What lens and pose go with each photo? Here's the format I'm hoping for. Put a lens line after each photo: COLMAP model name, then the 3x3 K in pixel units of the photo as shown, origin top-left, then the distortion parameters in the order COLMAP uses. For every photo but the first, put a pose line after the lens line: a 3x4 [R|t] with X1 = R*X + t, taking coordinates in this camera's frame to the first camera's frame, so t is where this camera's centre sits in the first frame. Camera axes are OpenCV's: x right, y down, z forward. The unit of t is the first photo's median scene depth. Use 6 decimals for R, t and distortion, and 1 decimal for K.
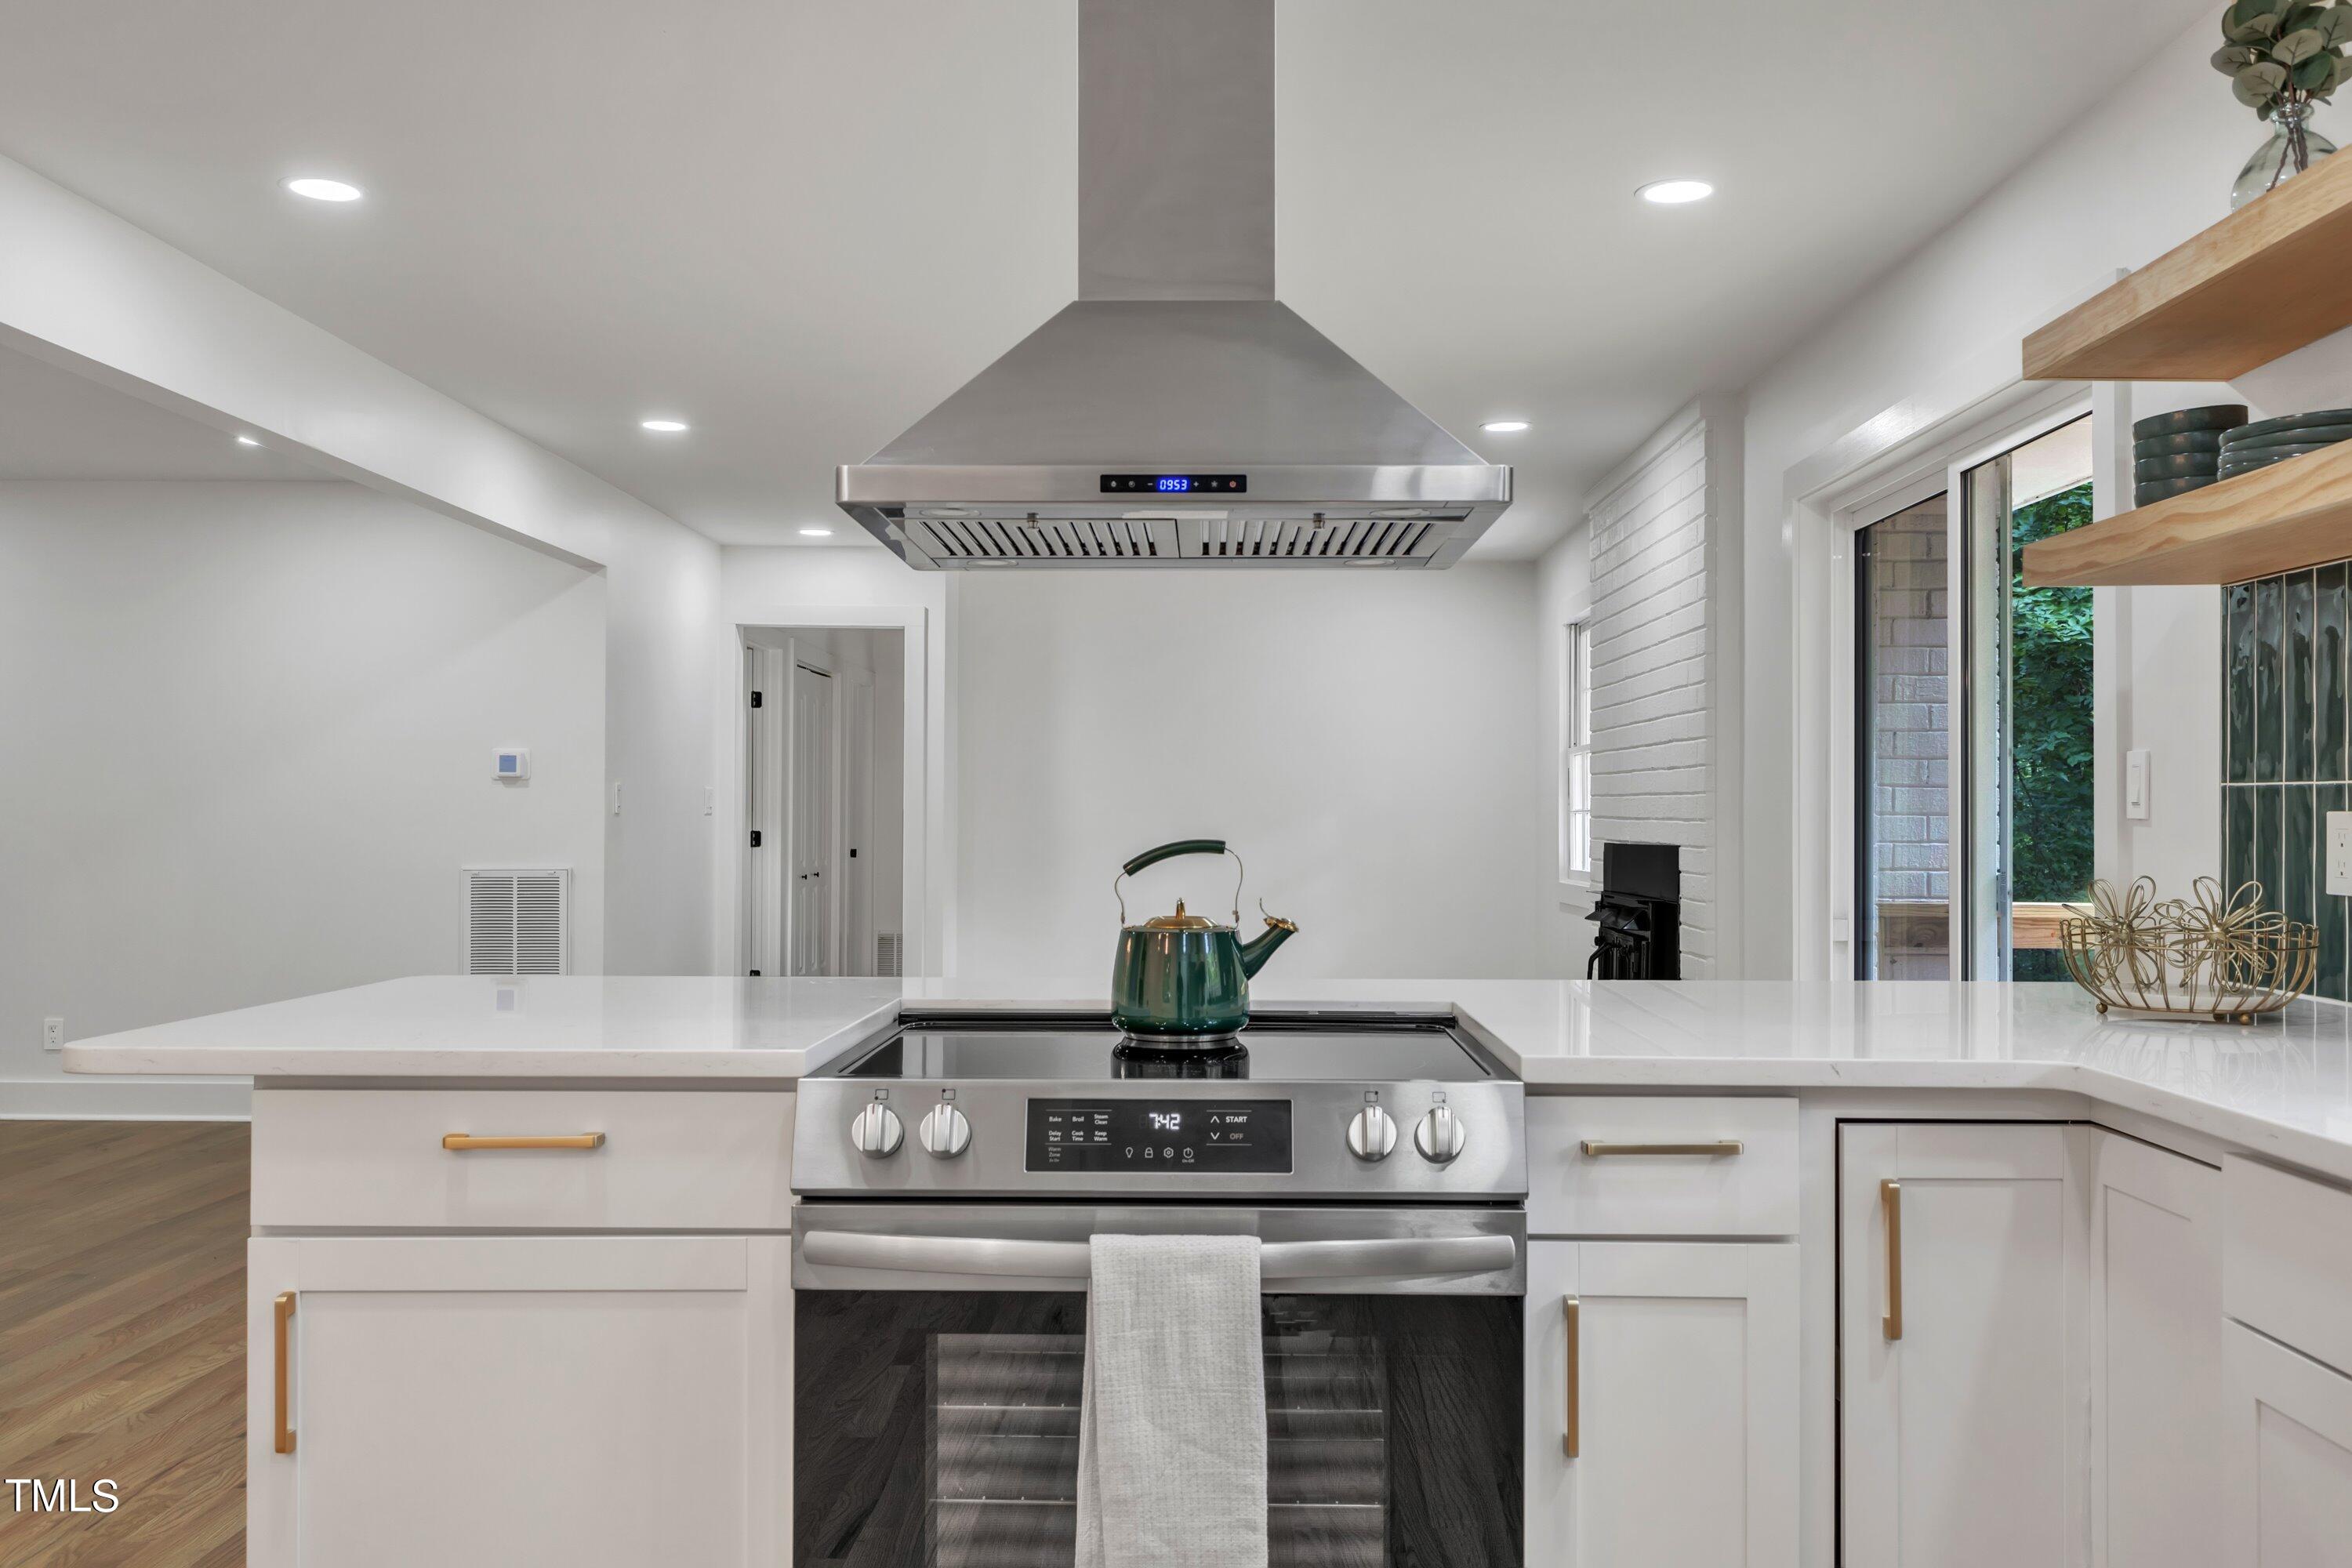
lens RADIAL K [[1985.9, 0, 1191.9], [0, 1985.9, 774.5], [0, 0, 1]] dist [-0.017714, -0.001528]
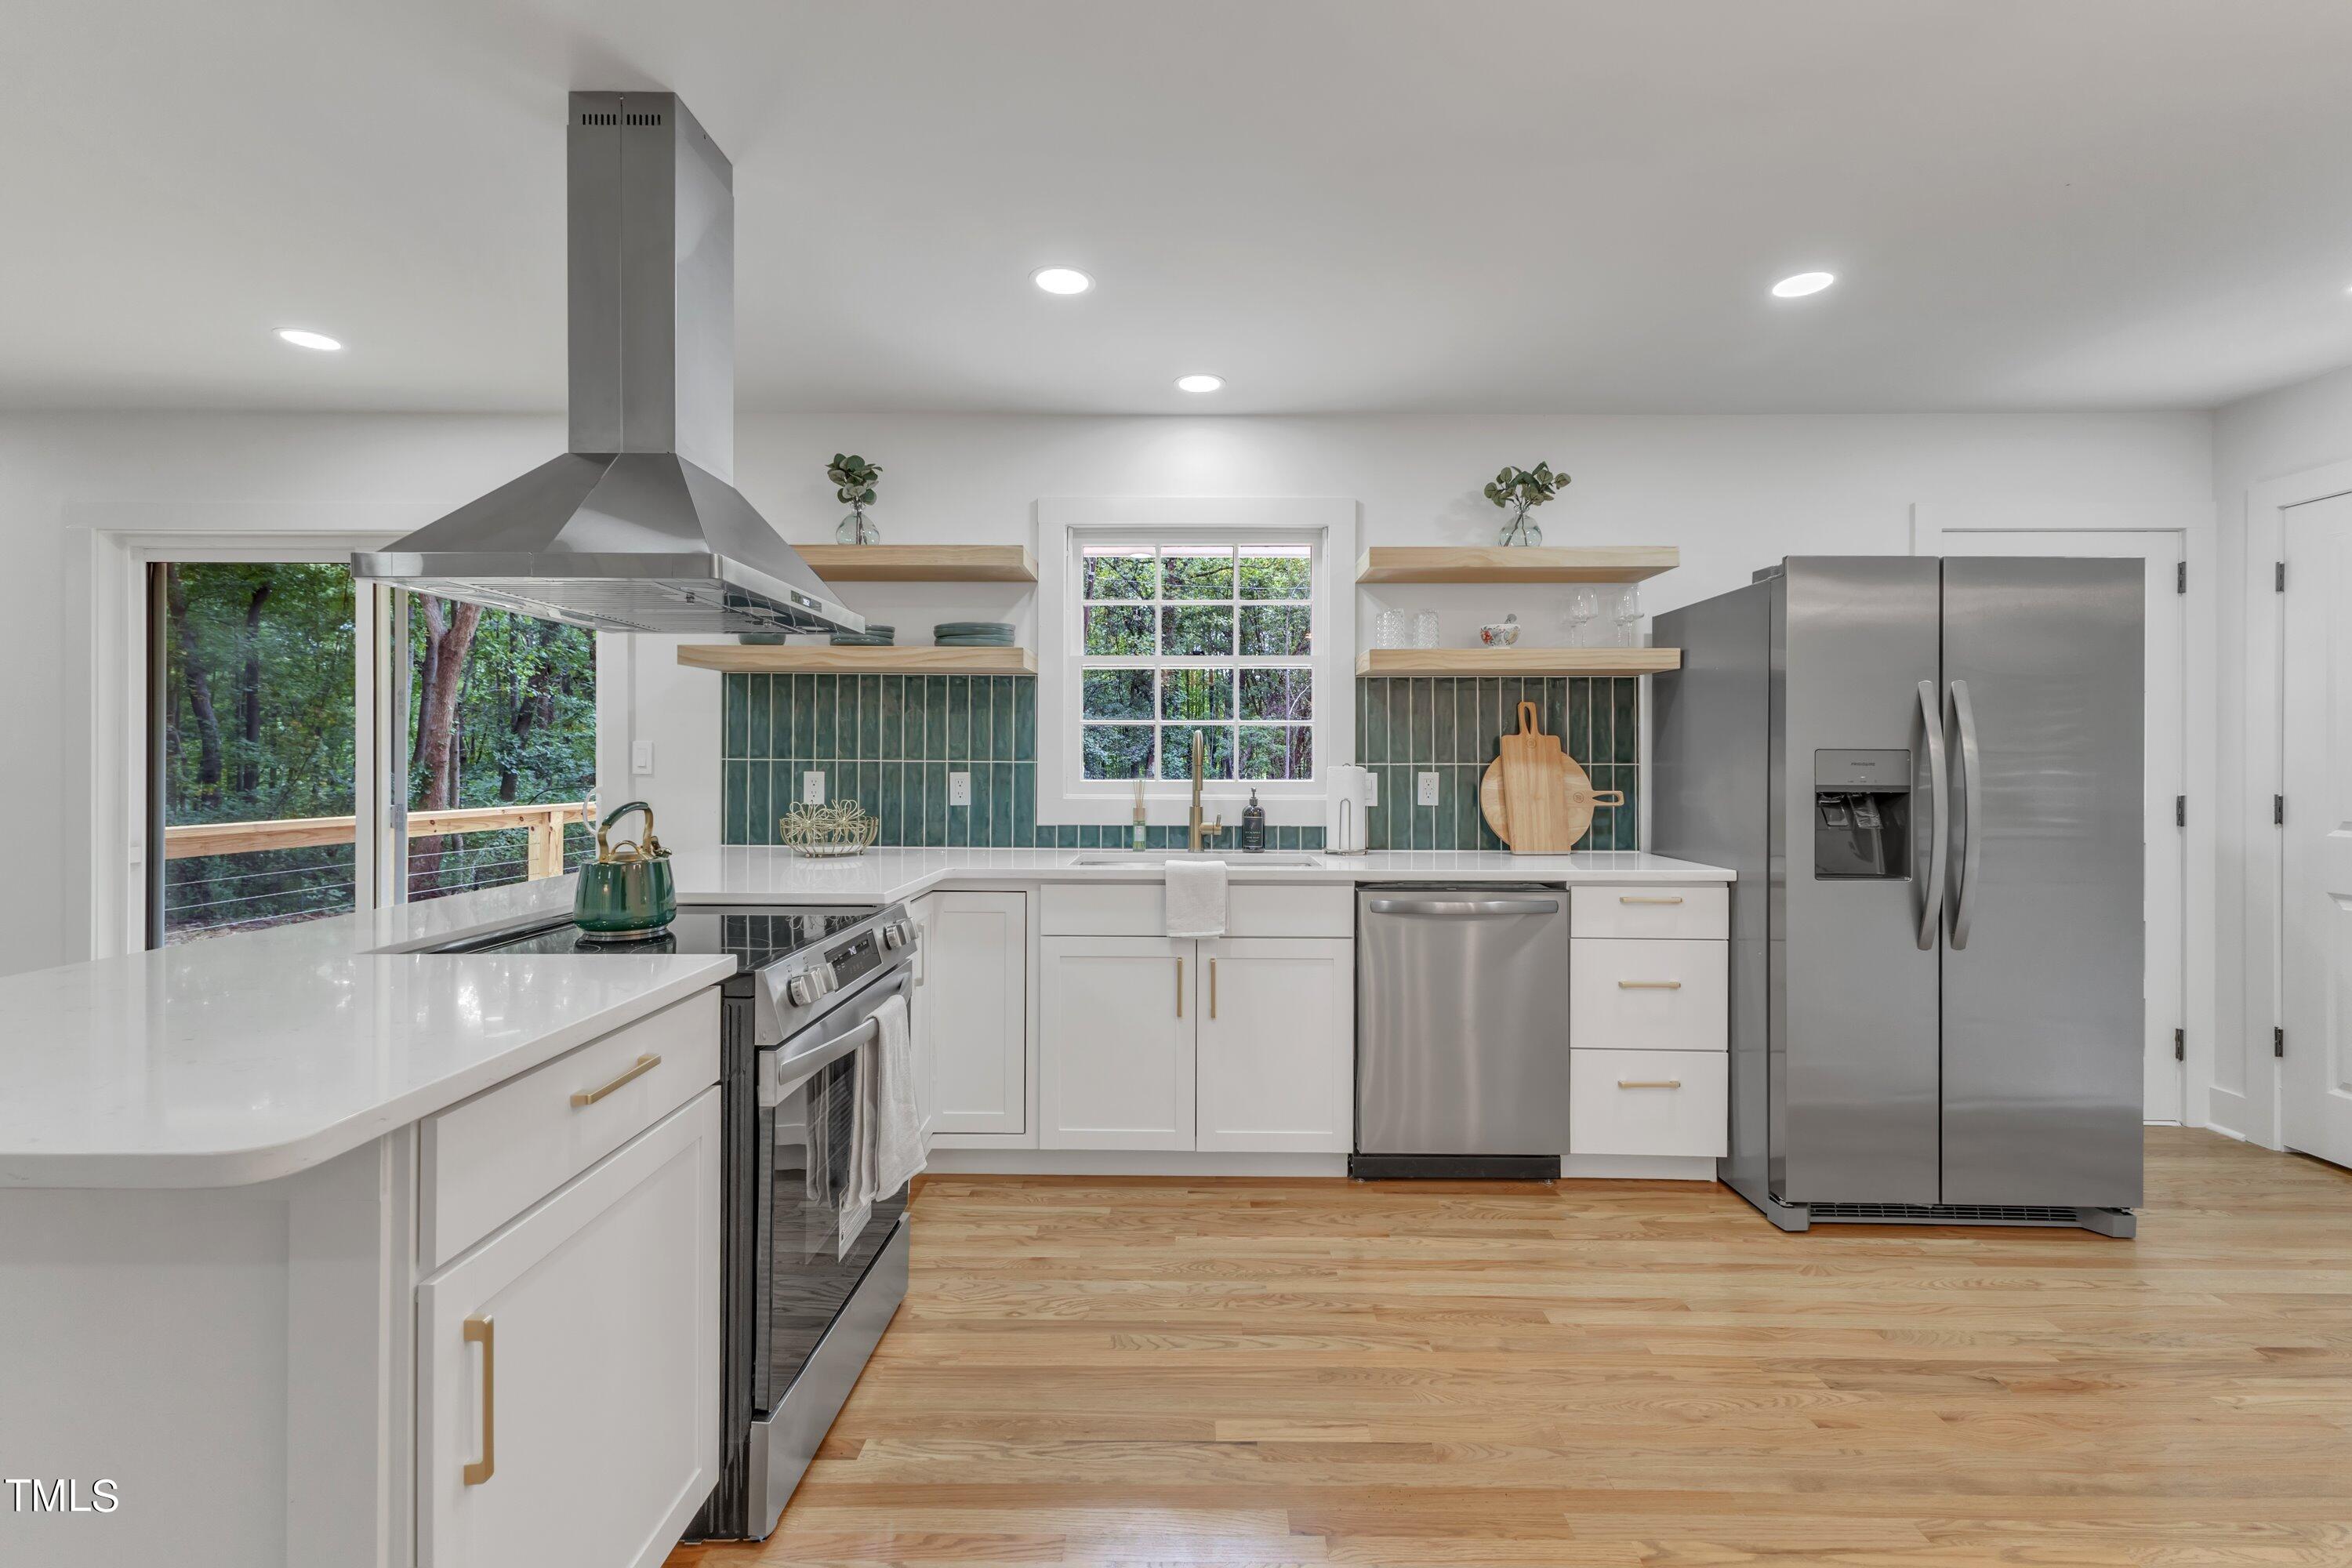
lens RADIAL K [[1047.1, 0, 1178.4], [0, 1047.1, 773.0], [0, 0, 1]] dist [0.004297, -0.000545]
pose [[-0.022168, -0.009390, 0.999710, -0.817065], [-0.024889, 0.999651, 0.008837, -0.002946], [-0.999444, -0.024685, -0.022394, 0.593312]]
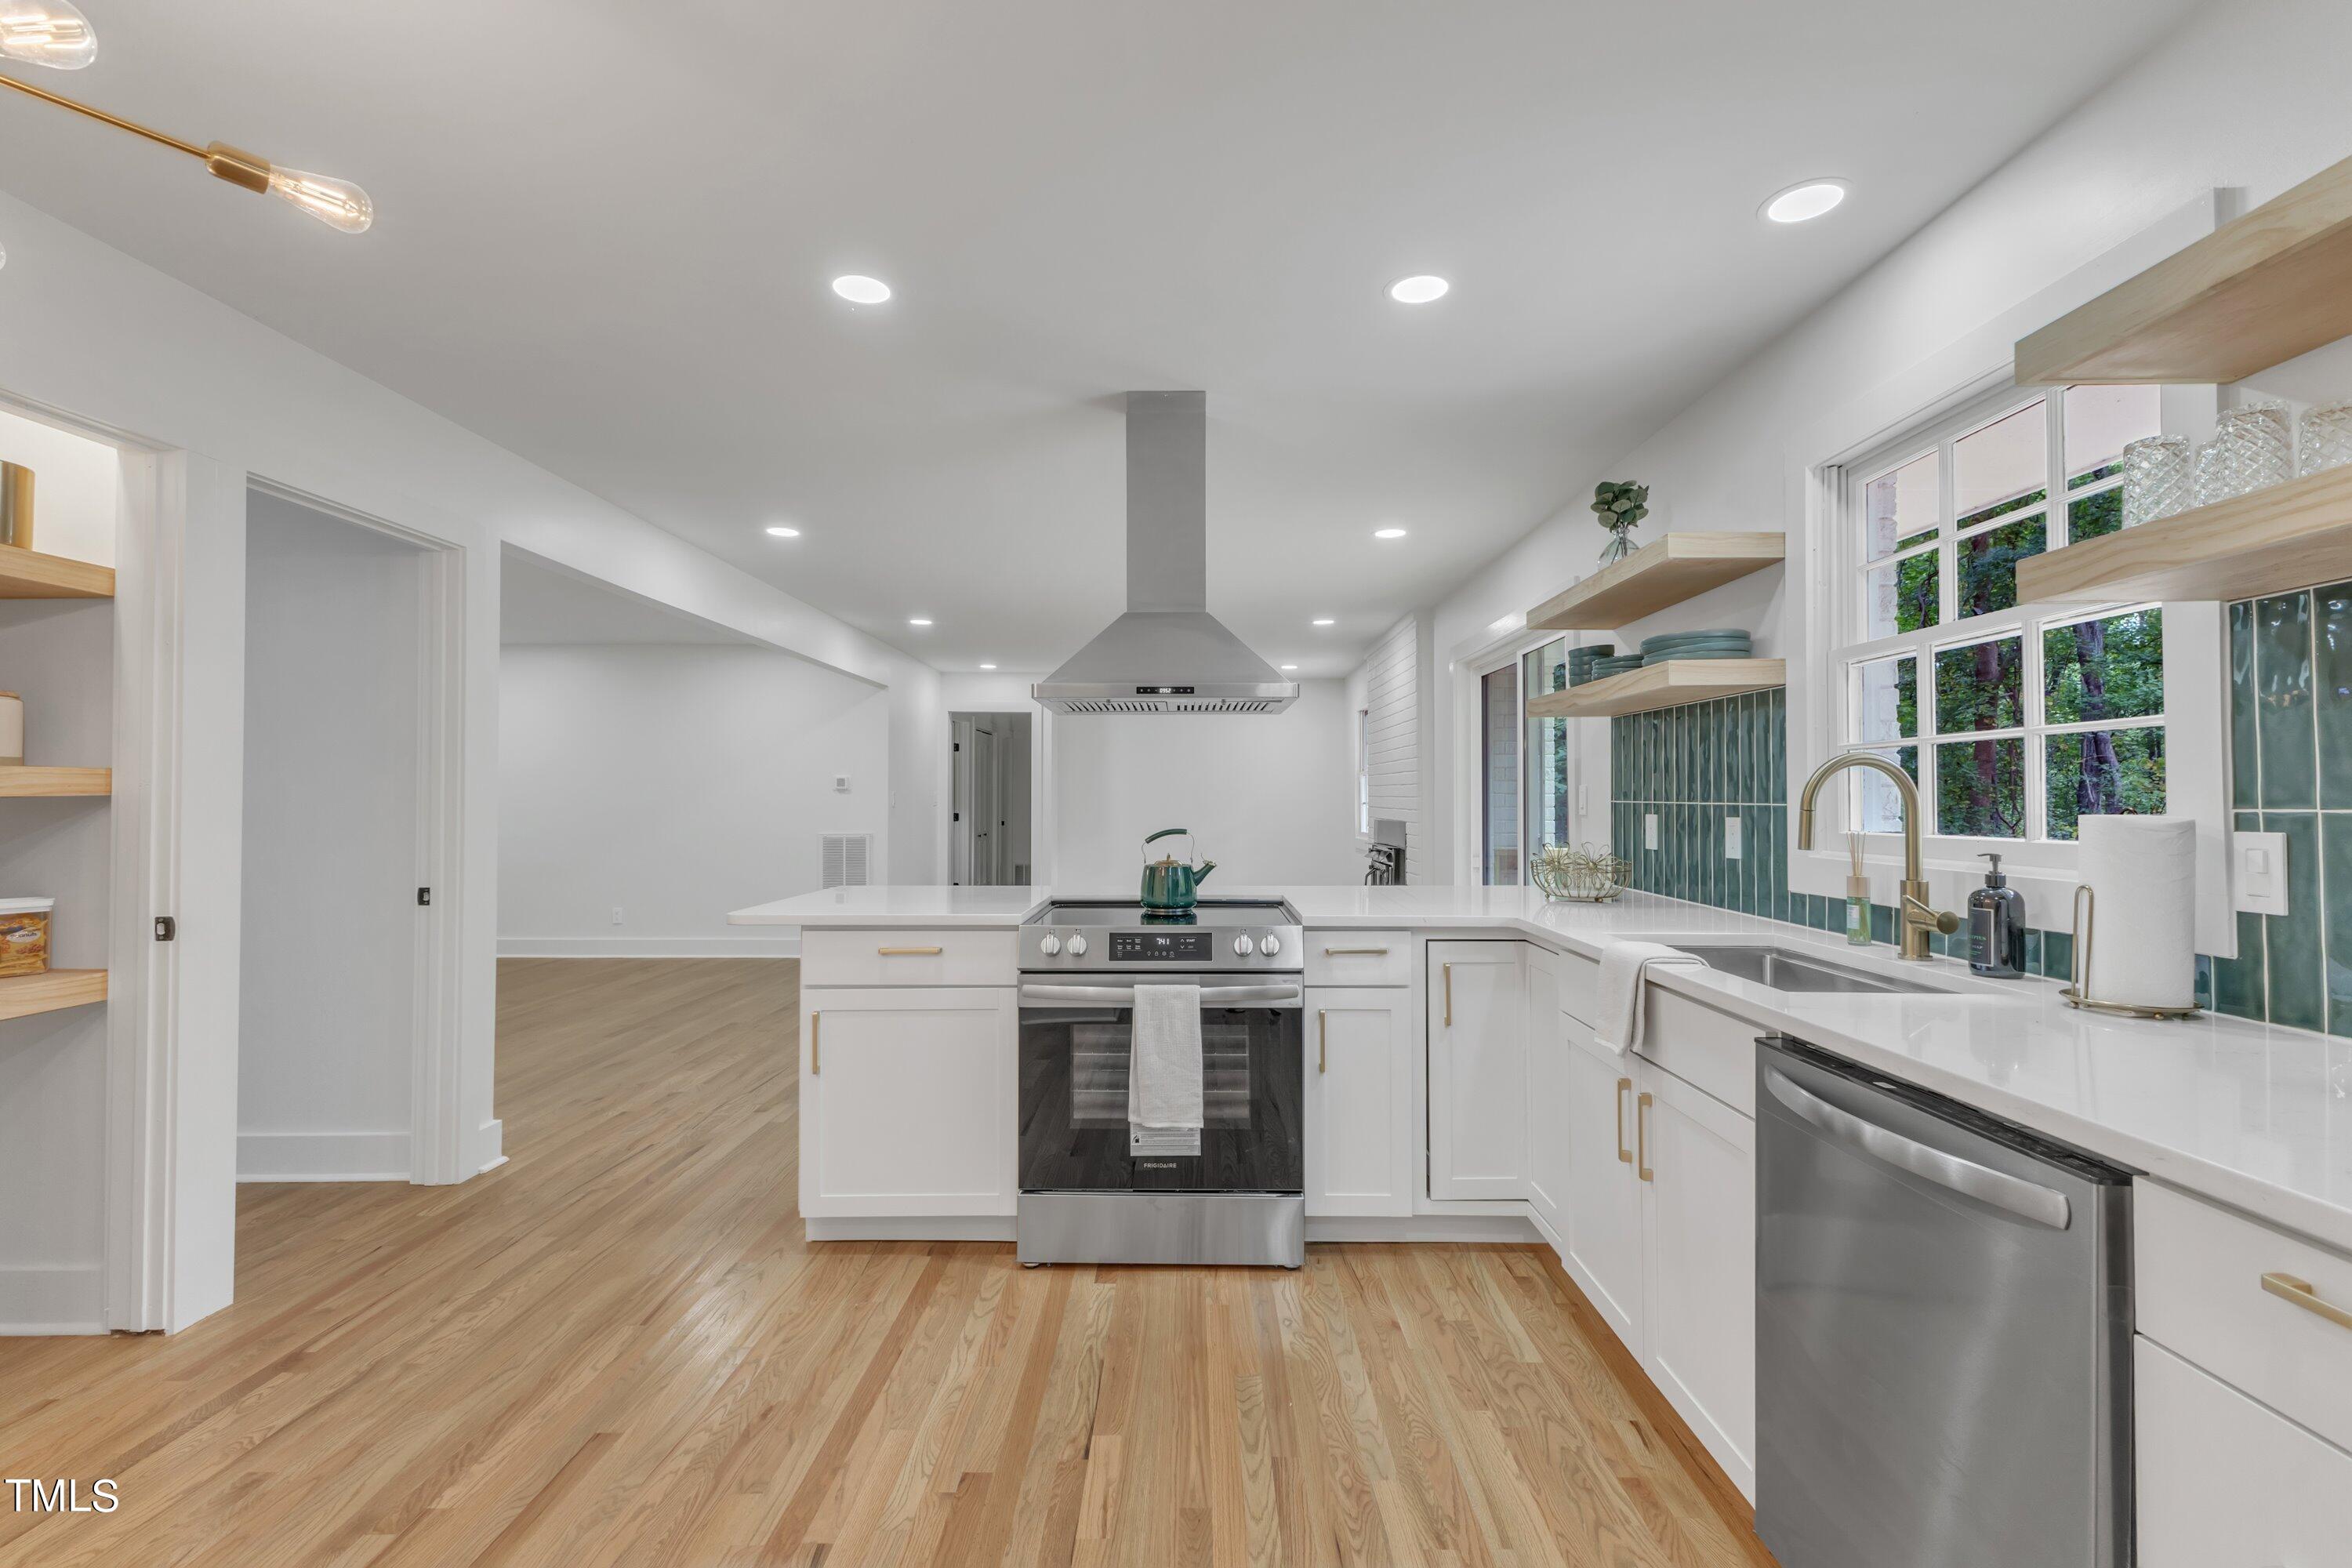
lens RADIAL K [[1047.1, 0, 1179.1], [0, 1047.1, 784.3], [0, 0, 1]] dist [0.004297, -0.000545]
pose [[0.999984, -0.003589, 0.004295, 0.001785], [0.003564, 0.999977, 0.005776, -0.028596], [-0.004316, -0.005761, 0.999974, -0.281317]]
